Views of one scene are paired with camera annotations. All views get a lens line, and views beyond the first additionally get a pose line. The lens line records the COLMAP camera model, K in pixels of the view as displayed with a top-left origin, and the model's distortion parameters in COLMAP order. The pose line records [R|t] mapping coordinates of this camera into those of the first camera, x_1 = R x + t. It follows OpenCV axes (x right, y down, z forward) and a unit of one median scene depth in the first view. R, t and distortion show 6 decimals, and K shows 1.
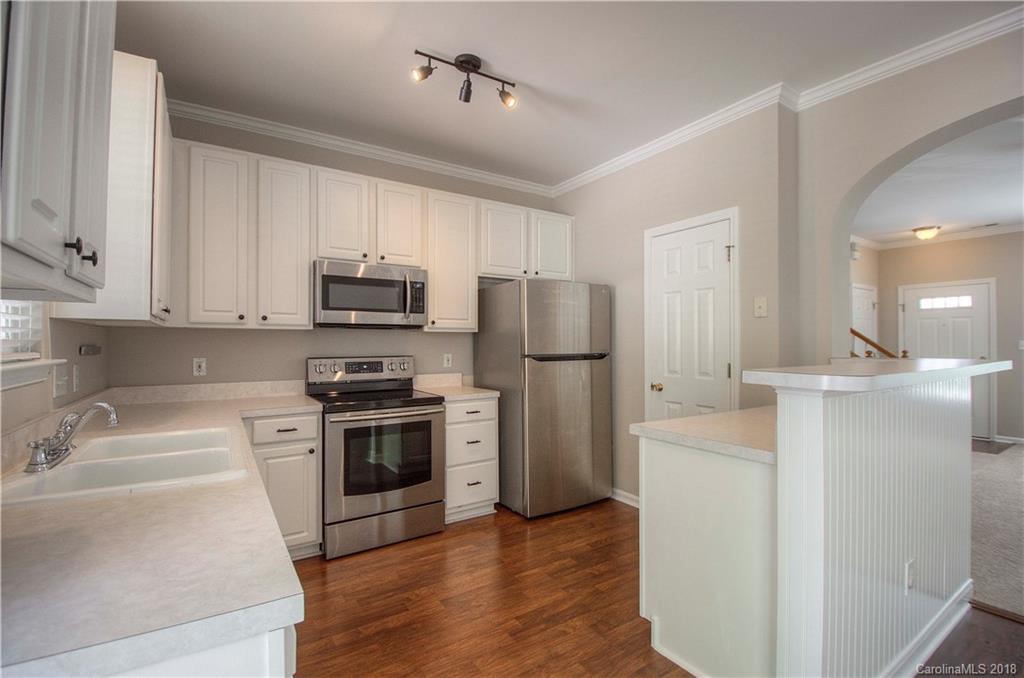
lens RADIAL K [[455.4, 0, 510.4], [0, 455.4, 340.4], [0, 0, 1]] dist [0.001942, -0.013379]
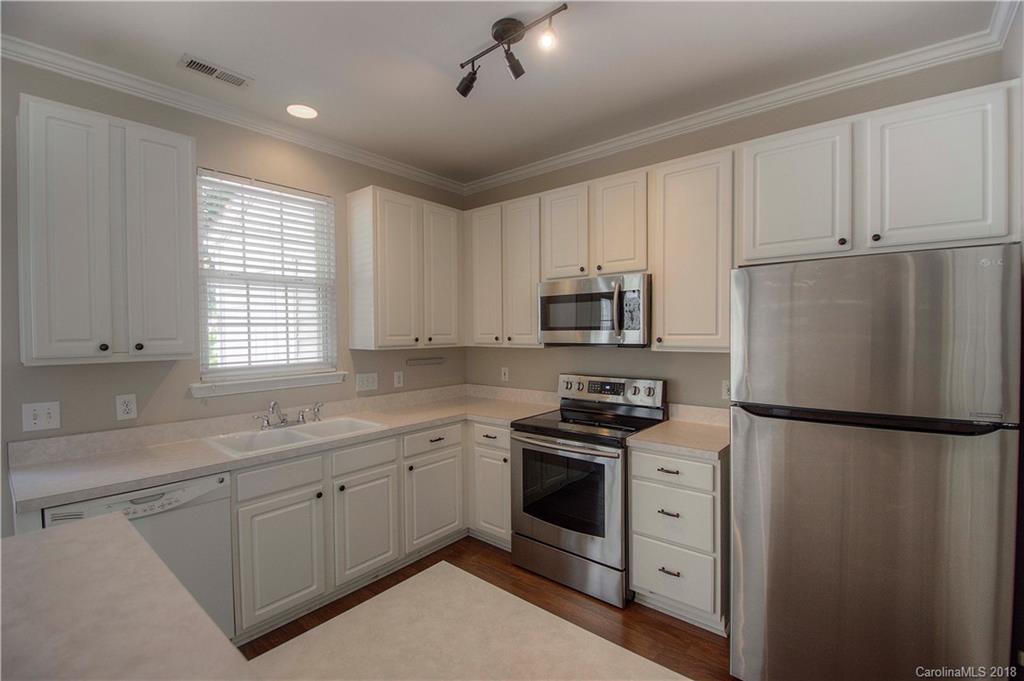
lens RADIAL K [[455.4, 0, 503.8], [0, 455.4, 343.8], [0, 0, 1]] dist [0.001942, -0.013379]
pose [[0.300903, 0.024783, -0.953333, 0.509079], [0.013646, 0.999448, 0.030289, -0.062791], [0.953557, -0.022124, 0.300398, 0.551736]]
